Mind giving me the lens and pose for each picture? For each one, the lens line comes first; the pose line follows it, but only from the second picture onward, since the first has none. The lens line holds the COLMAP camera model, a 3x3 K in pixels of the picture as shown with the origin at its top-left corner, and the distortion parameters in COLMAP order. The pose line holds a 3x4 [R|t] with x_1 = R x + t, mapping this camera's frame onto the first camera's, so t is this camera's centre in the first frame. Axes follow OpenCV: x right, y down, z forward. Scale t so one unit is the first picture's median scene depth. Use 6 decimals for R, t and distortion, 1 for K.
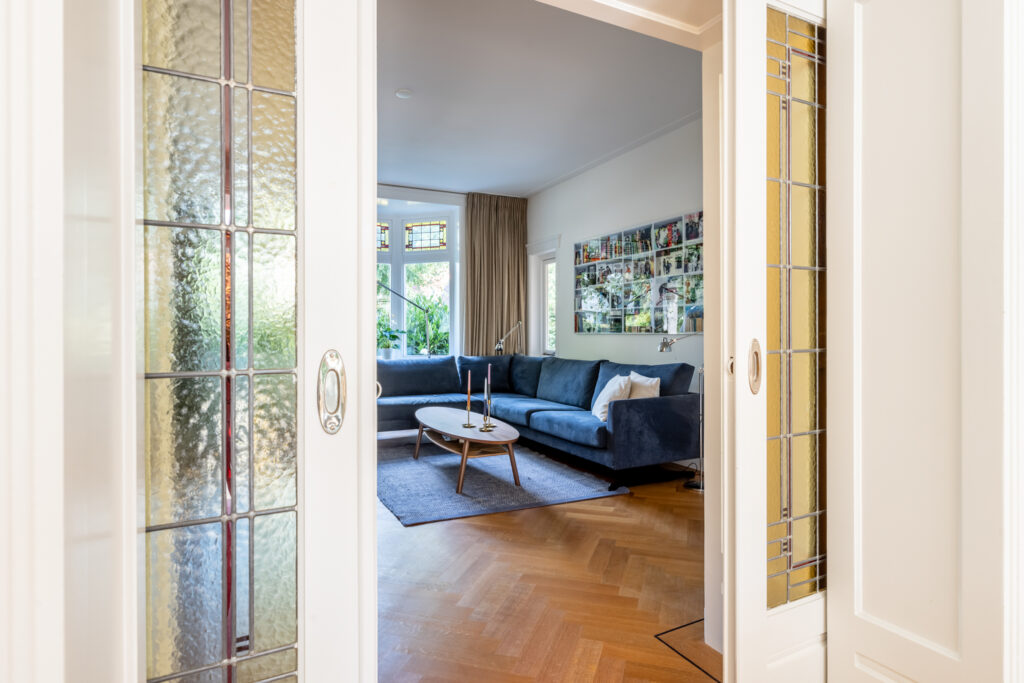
lens RADIAL K [[550.1, 0, 517.8], [0, 550.1, 343.4], [0, 0, 1]] dist [-0.005098, -0.001841]
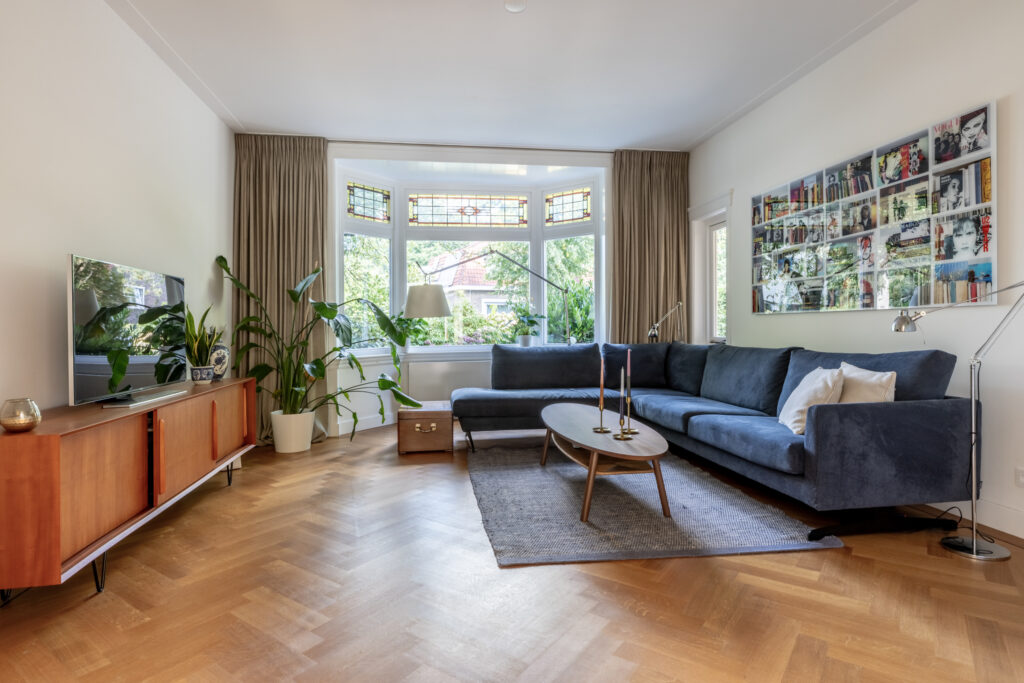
lens RADIAL K [[550.1, 0, 504.4], [0, 550.1, 335.9], [0, 0, 1]] dist [-0.005098, -0.001841]
pose [[0.948504, -0.002746, -0.316754, 0.022351], [0.002521, 0.999996, -0.001121, 0.016587], [0.316756, 0.000265, 0.948507, 0.203725]]
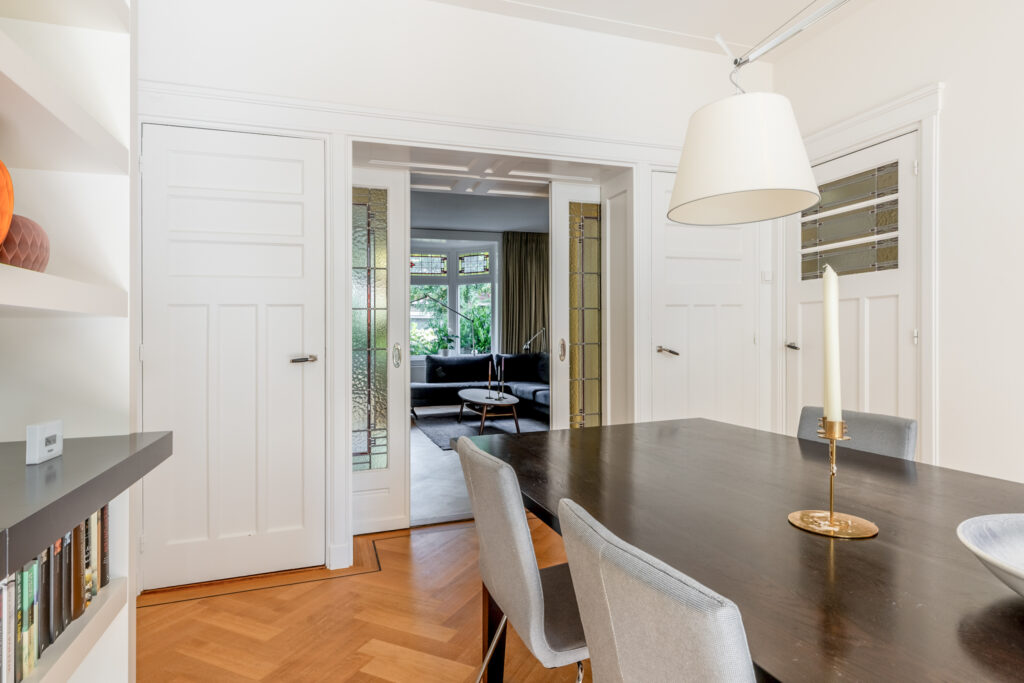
lens RADIAL K [[550.1, 0, 509.8], [0, 550.1, 339.5], [0, 0, 1]] dist [-0.005098, -0.001841]
pose [[0.989422, -0.003176, -0.145030, 0.166857], [0.001352, 0.999919, -0.012670, 0.006164], [0.145058, 0.012339, 0.989346, -0.448675]]
